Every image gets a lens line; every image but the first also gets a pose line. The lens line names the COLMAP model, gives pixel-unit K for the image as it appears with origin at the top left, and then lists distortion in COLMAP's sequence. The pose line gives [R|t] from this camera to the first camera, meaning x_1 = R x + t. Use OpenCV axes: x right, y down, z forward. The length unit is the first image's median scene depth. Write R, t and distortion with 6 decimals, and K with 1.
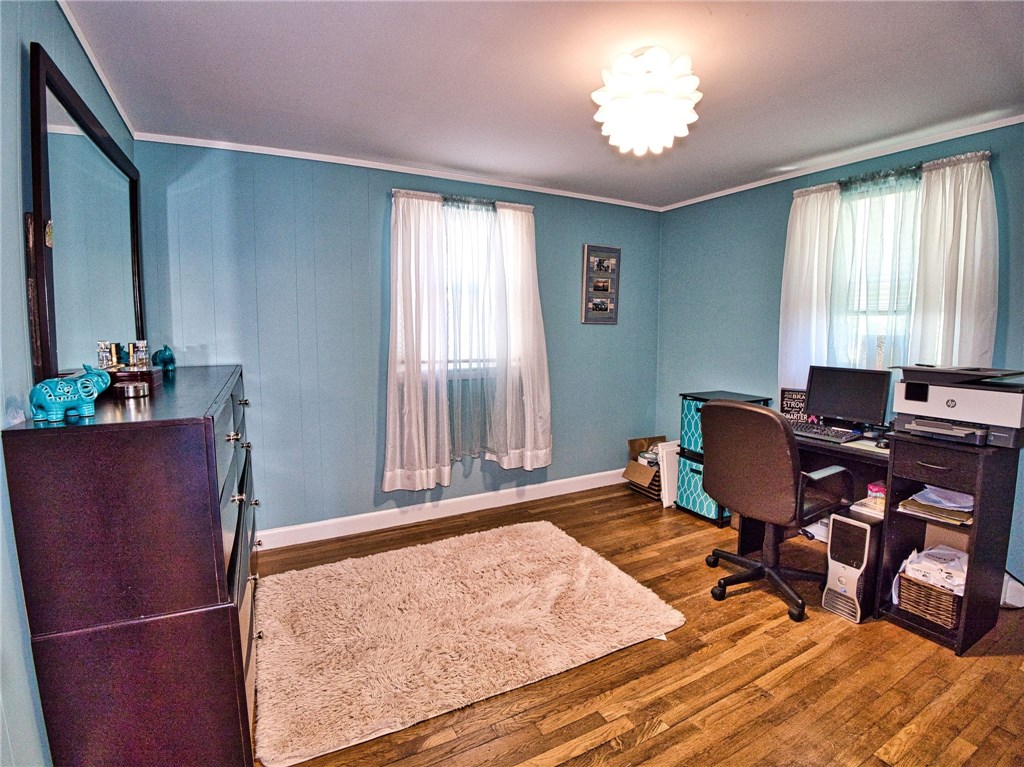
lens RADIAL K [[498.0, 0, 511.7], [0, 498.0, 385.1], [0, 0, 1]] dist [-0.049744, -0.005461]
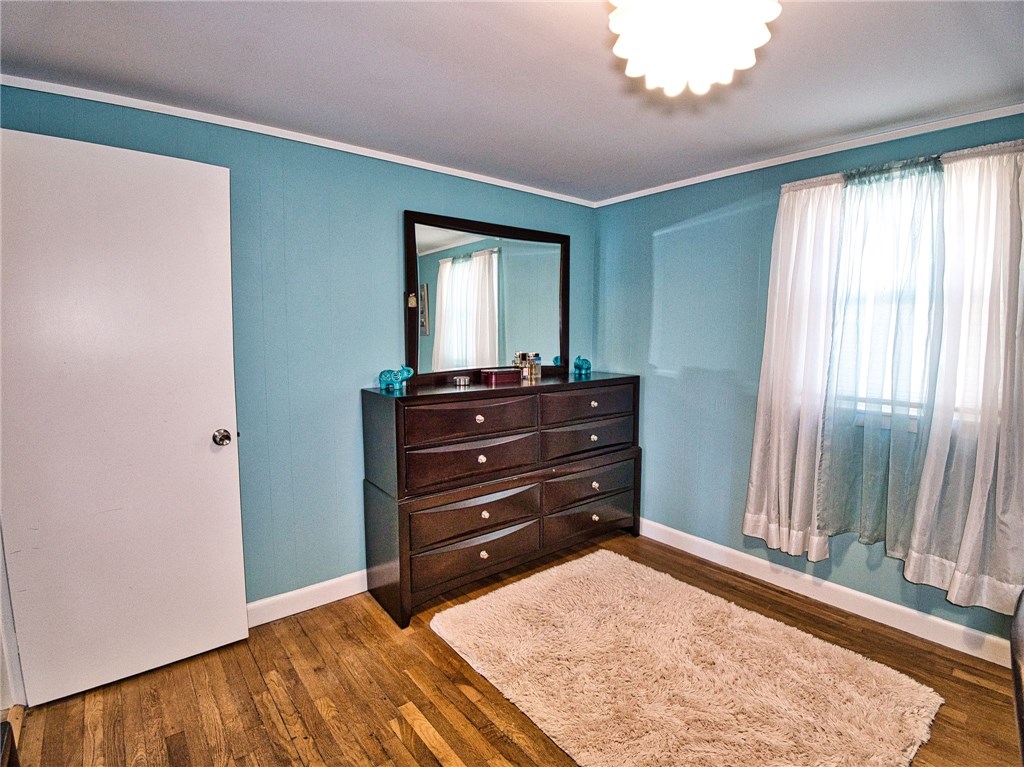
lens RADIAL K [[498.0, 0, 509.3], [0, 498.0, 384.7], [0, 0, 1]] dist [-0.049744, -0.005461]
pose [[0.179839, 0.105526, -0.978019, 0.479441], [-0.115700, 0.989597, 0.085500, -0.071299], [0.976868, 0.097781, 0.190178, 0.386168]]
